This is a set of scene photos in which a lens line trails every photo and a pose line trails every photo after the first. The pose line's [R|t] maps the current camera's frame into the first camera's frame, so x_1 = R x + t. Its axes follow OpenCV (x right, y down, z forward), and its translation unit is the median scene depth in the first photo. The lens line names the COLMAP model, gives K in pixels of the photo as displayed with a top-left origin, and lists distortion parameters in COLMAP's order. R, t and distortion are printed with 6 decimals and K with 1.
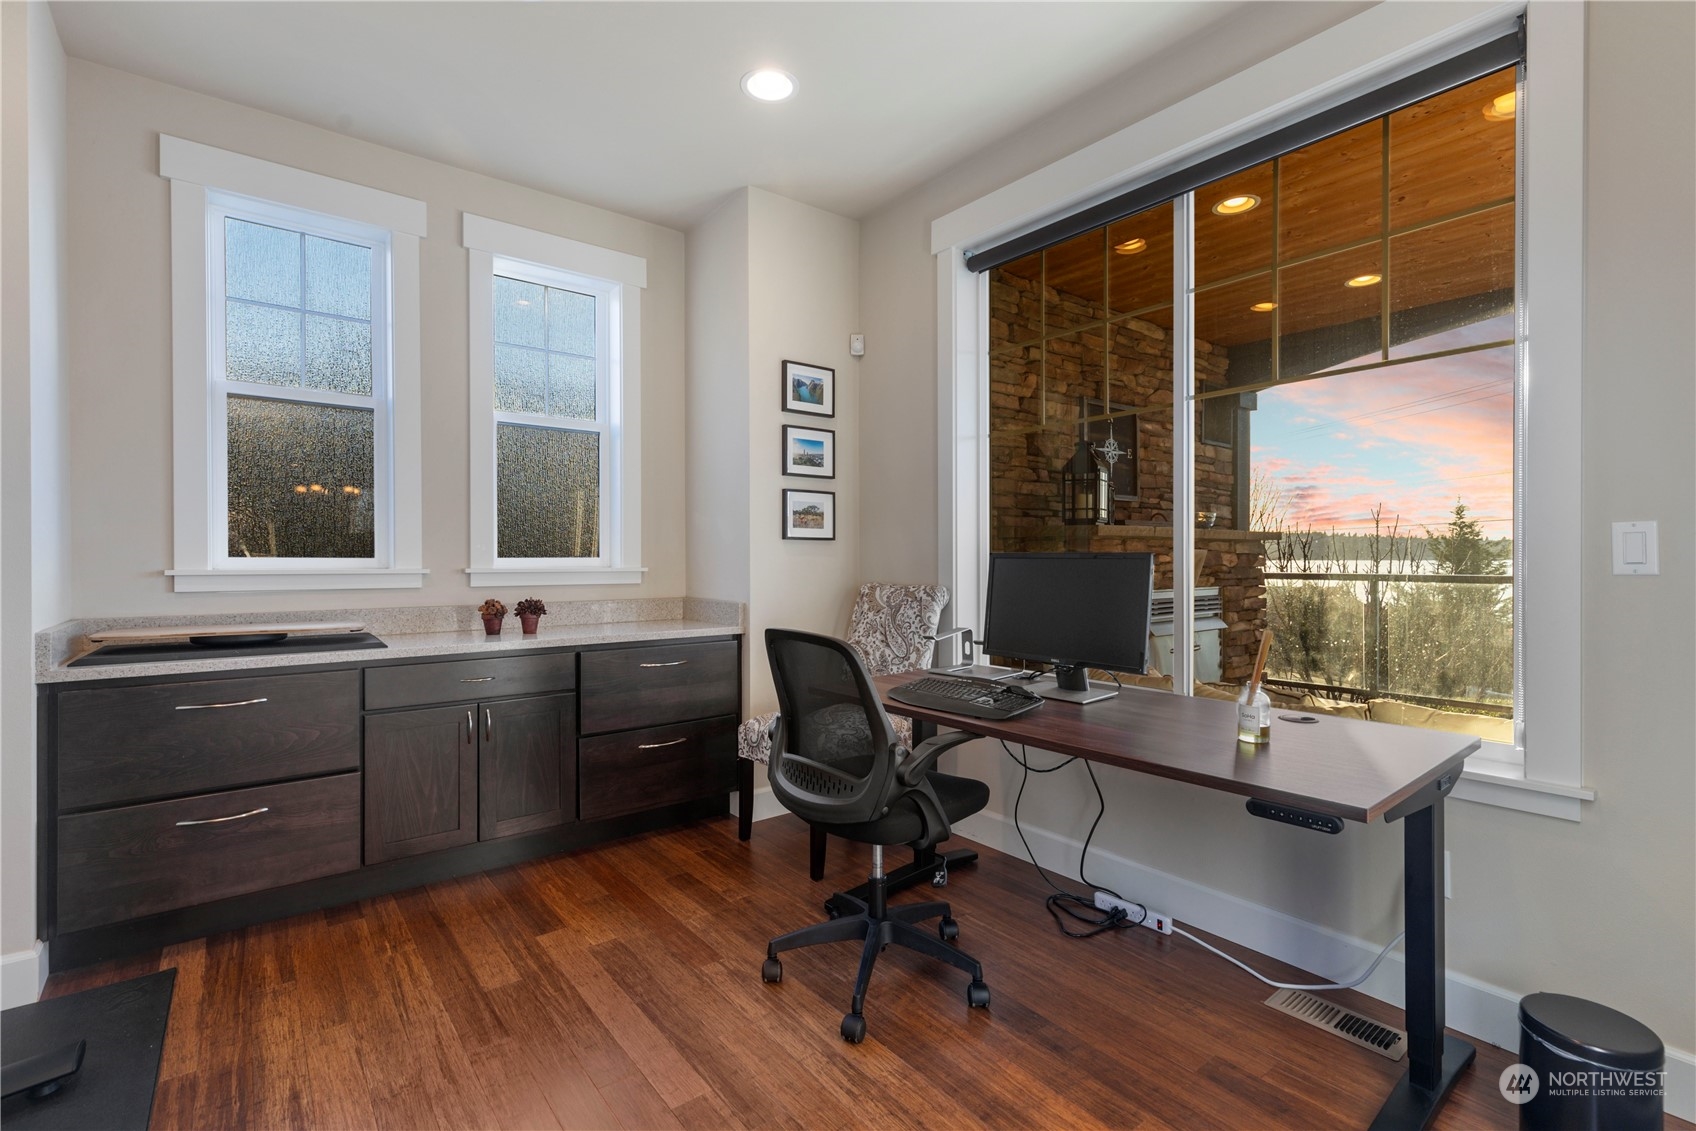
lens RADIAL K [[768.9, 0, 857.1], [0, 768.9, 561.7], [0, 0, 1]] dist [0.005327, -0.001177]
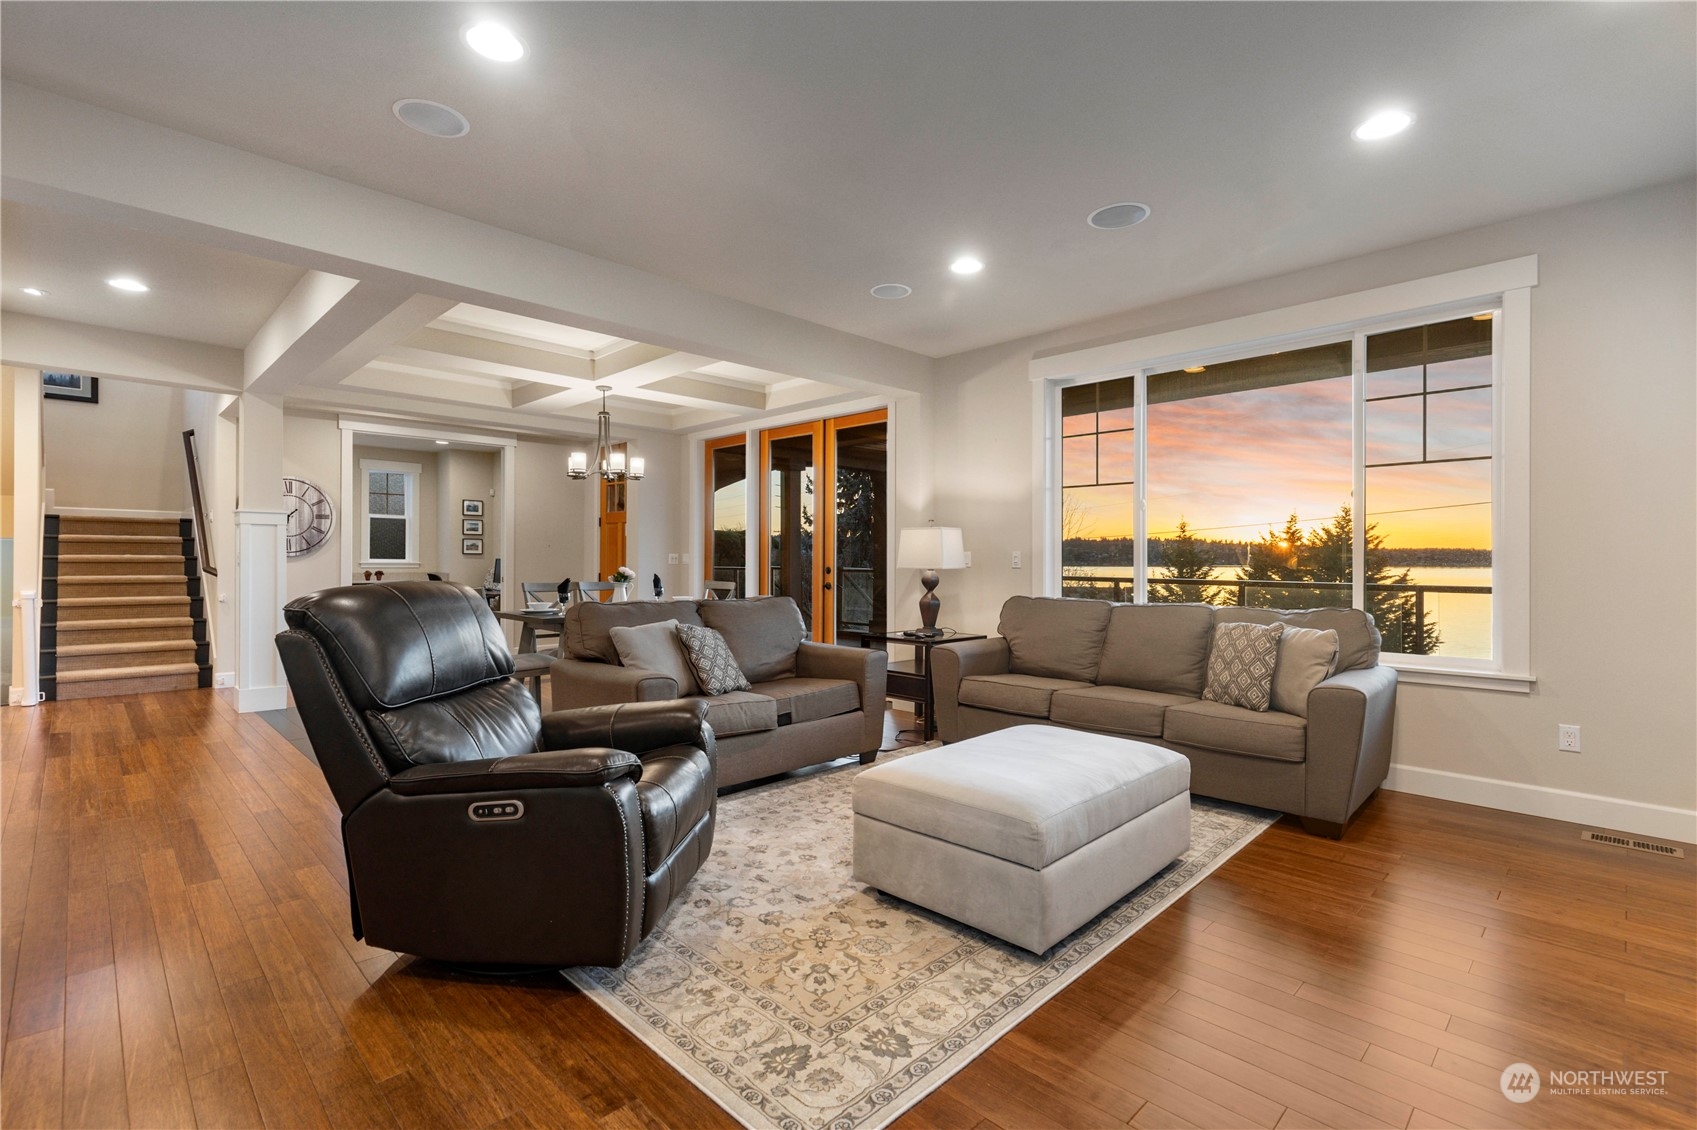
lens RADIAL K [[769.4, 0, 862.2], [0, 769.4, 564.1], [0, 0, 1]] dist [0.005327, -0.001177]
pose [[0.991394, 0.007168, 0.130717, 1.158897], [-0.007175, 0.999974, -0.000413, 0.003225], [-0.130717, -0.000529, 0.991420, -2.475137]]
